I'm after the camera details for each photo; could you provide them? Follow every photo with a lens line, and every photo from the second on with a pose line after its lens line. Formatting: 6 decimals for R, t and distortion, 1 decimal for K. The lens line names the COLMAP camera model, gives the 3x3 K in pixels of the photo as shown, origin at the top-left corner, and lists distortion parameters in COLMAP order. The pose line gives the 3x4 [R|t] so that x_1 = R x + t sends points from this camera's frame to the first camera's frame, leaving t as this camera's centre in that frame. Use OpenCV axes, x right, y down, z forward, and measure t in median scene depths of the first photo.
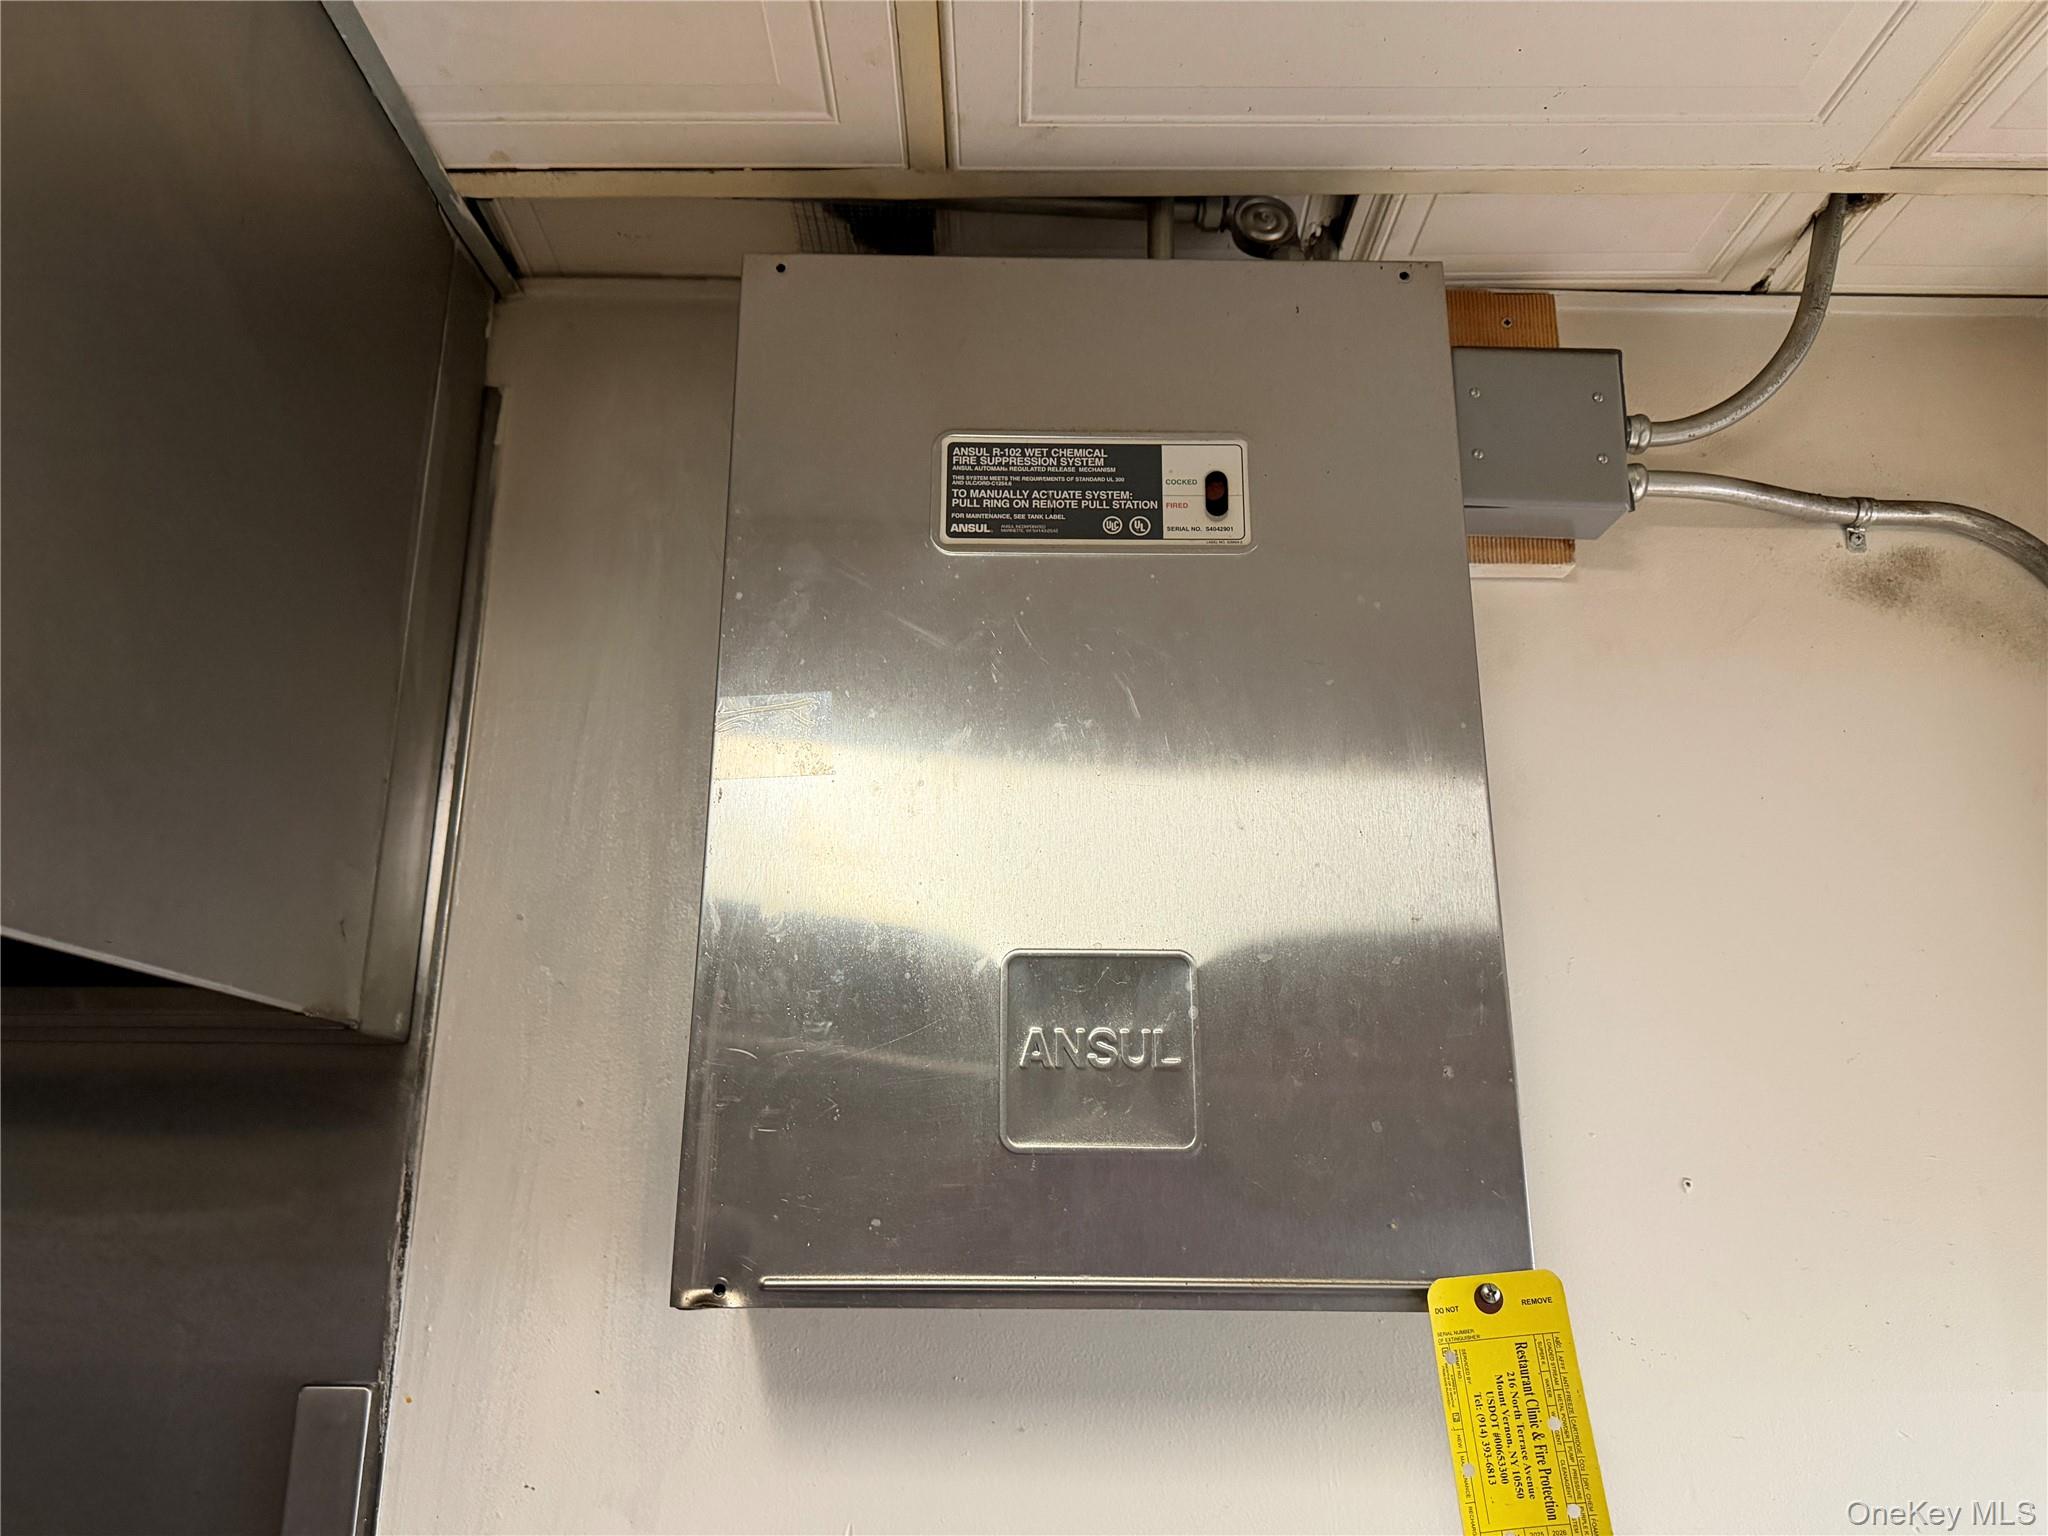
lens RADIAL K [[1445.6, 0, 1013.9], [0, 1445.6, 774.1], [0, 0, 1]] dist [0.062385, -0.063509]
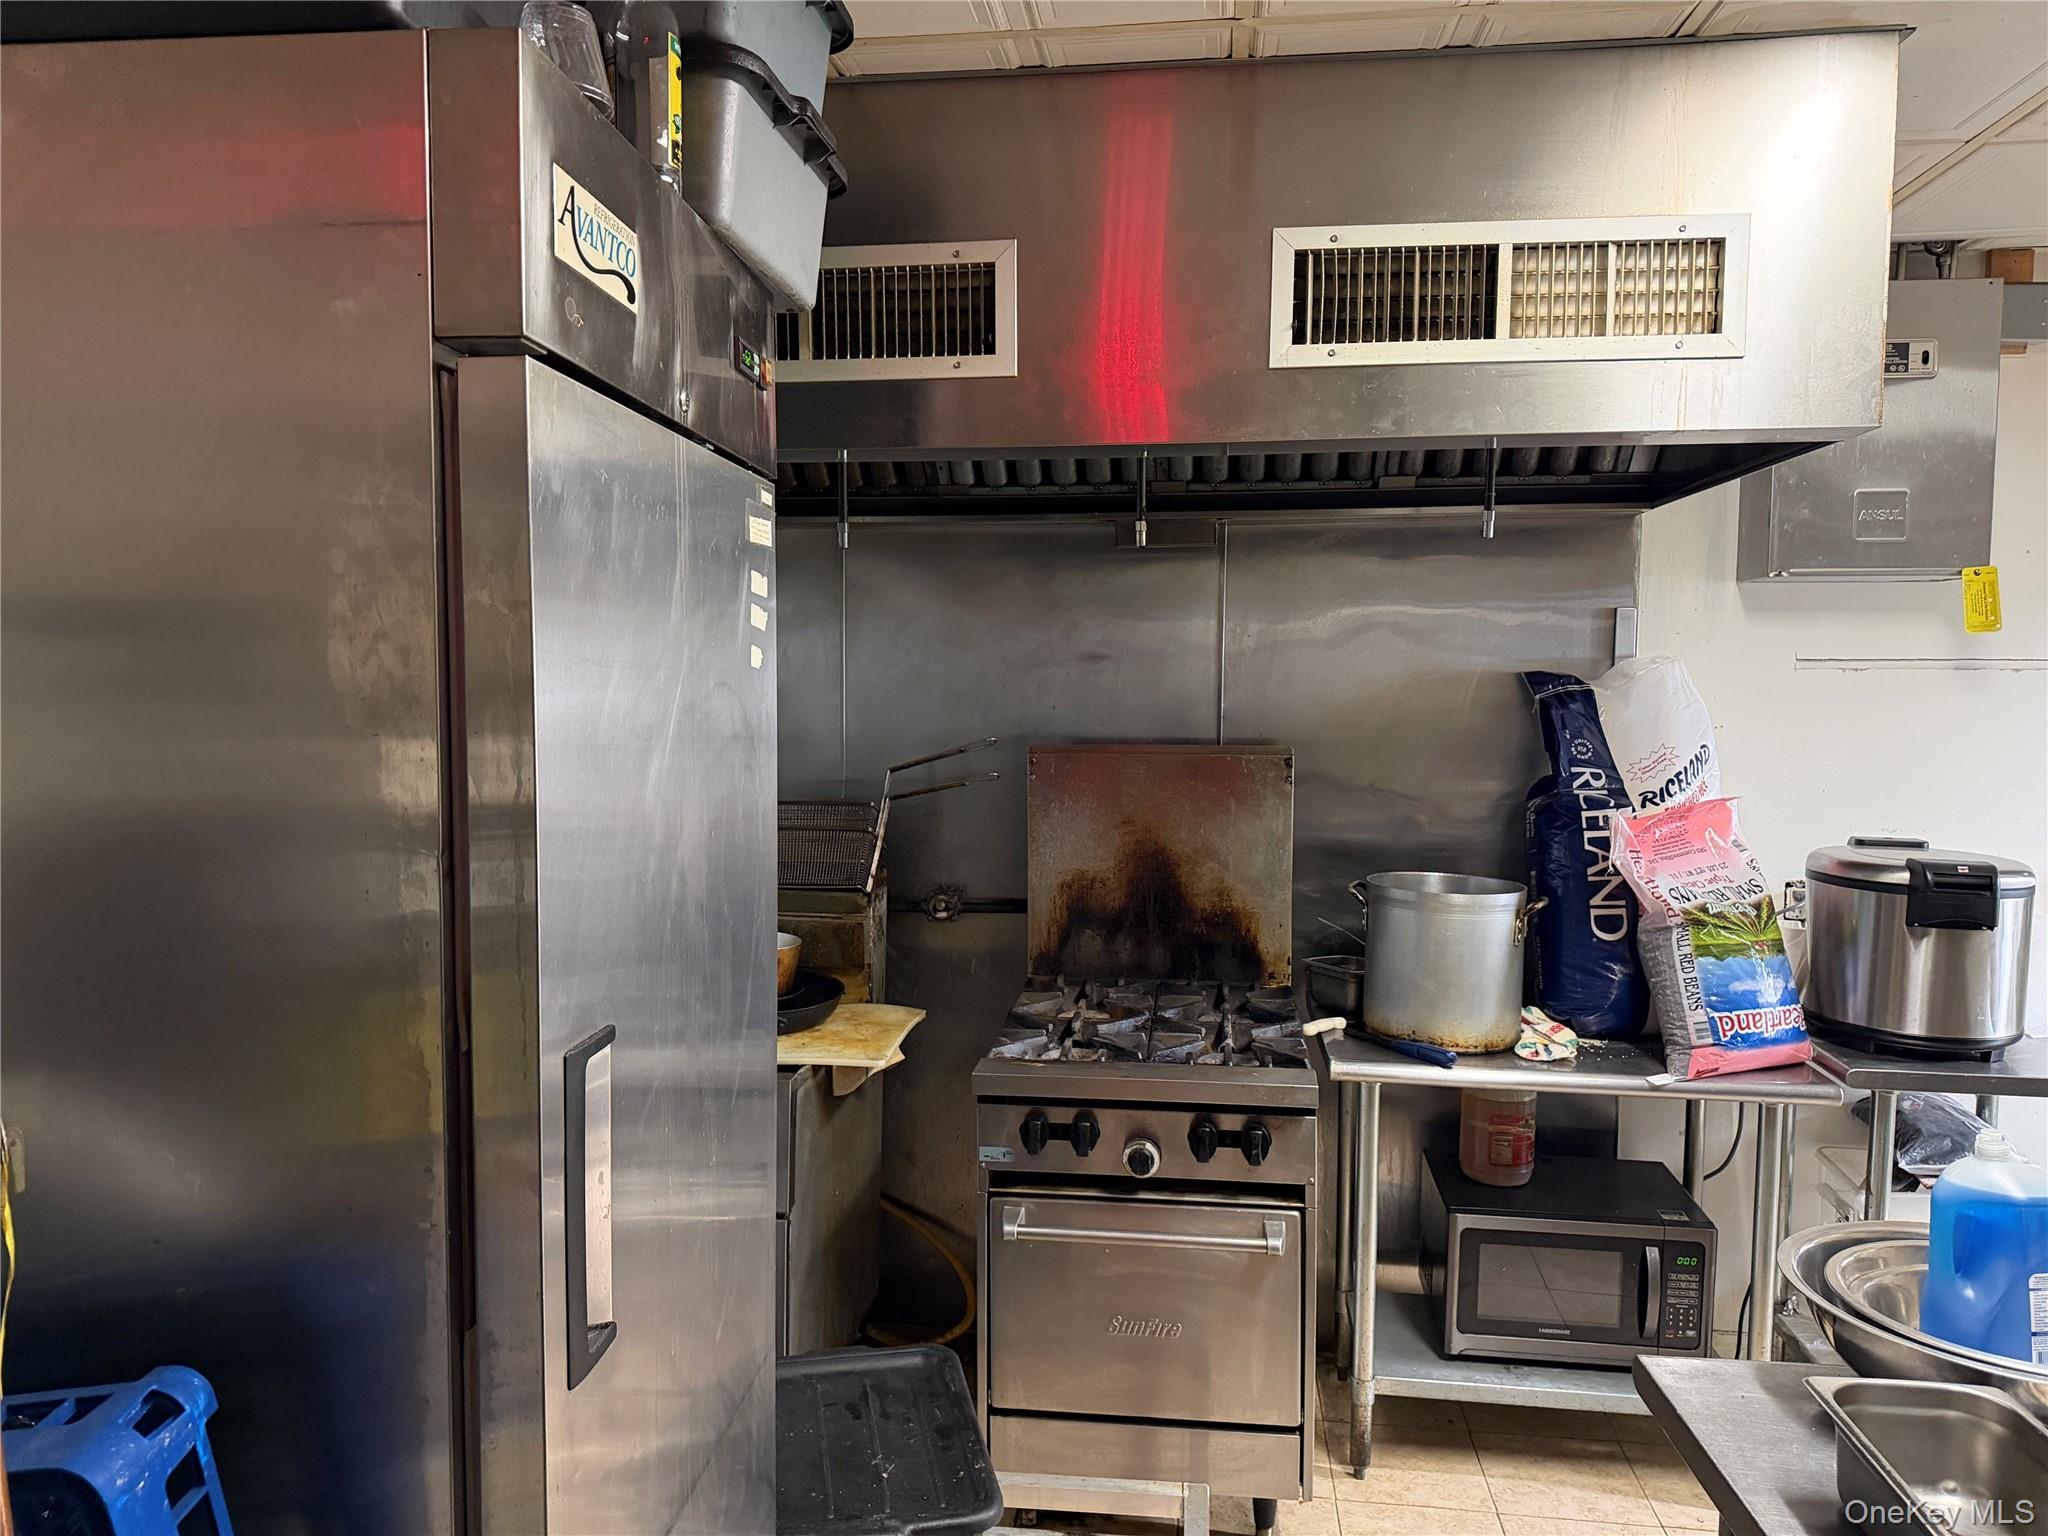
lens RADIAL K [[1445.6, 0, 1013.9], [0, 1445.6, 774.1], [0, 0, 1]] dist [0.062385, -0.063509]
pose [[0.990126, 0.007209, -0.139992, -1.770571], [0.042318, 0.936709, 0.347542, -0.662279], [0.133637, -0.350035, 0.927155, -3.382086]]
